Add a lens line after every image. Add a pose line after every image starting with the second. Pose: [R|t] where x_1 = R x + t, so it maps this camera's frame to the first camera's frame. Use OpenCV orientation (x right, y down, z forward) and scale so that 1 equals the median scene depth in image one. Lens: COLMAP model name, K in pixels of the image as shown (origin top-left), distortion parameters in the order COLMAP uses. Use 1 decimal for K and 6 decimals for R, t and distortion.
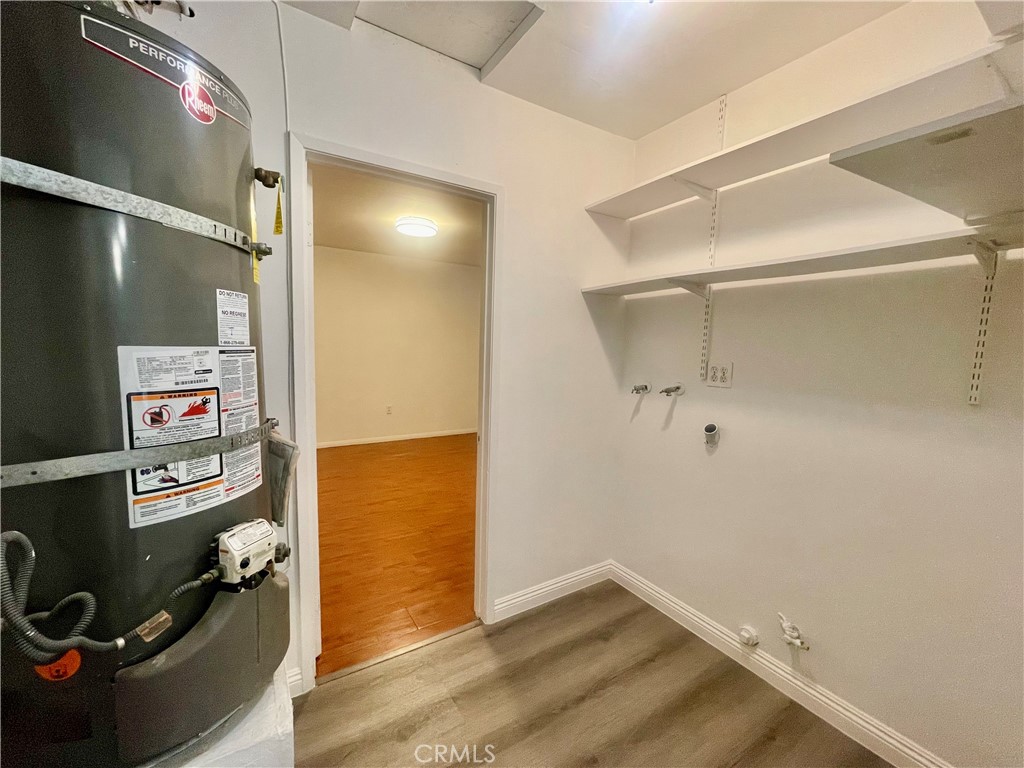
lens RADIAL K [[416.7, 0, 507.4], [0, 416.7, 386.2], [0, 0, 1]] dist [0.000599, -0.000237]
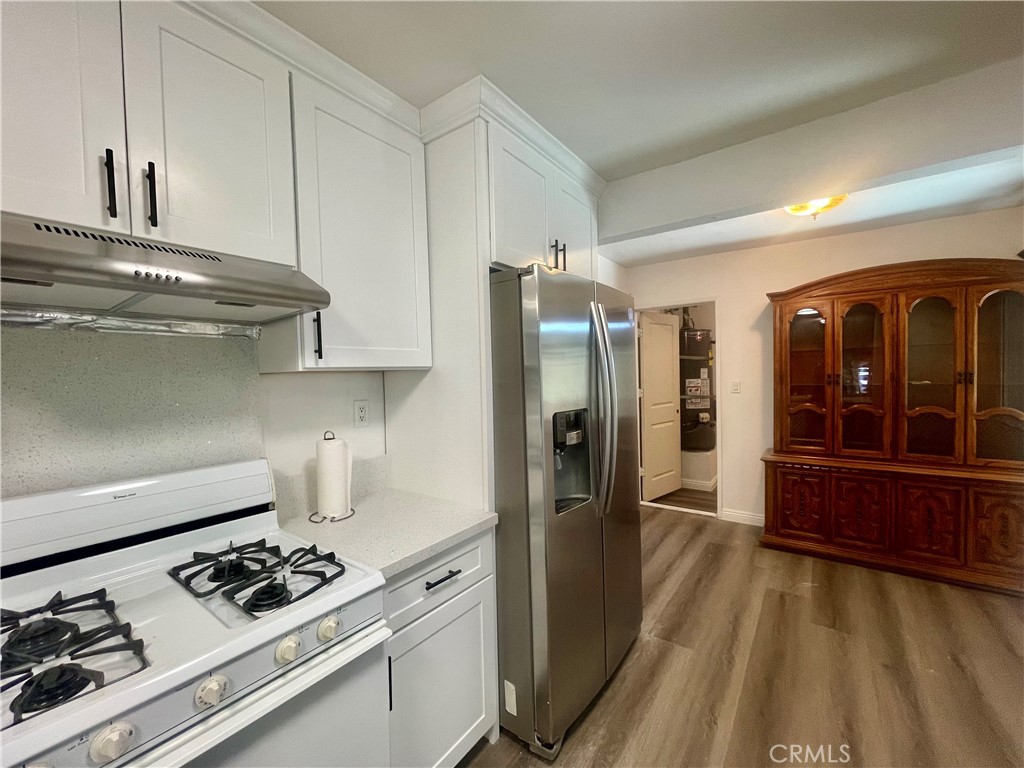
lens RADIAL K [[416.7, 0, 507.4], [0, 416.7, 386.2], [0, 0, 1]] dist [0.000599, -0.000237]
pose [[0.355158, -0.008099, -0.934771, 3.613868], [-0.059144, 0.997764, -0.031116, 0.331336], [0.932934, 0.066337, 0.353885, -3.386027]]
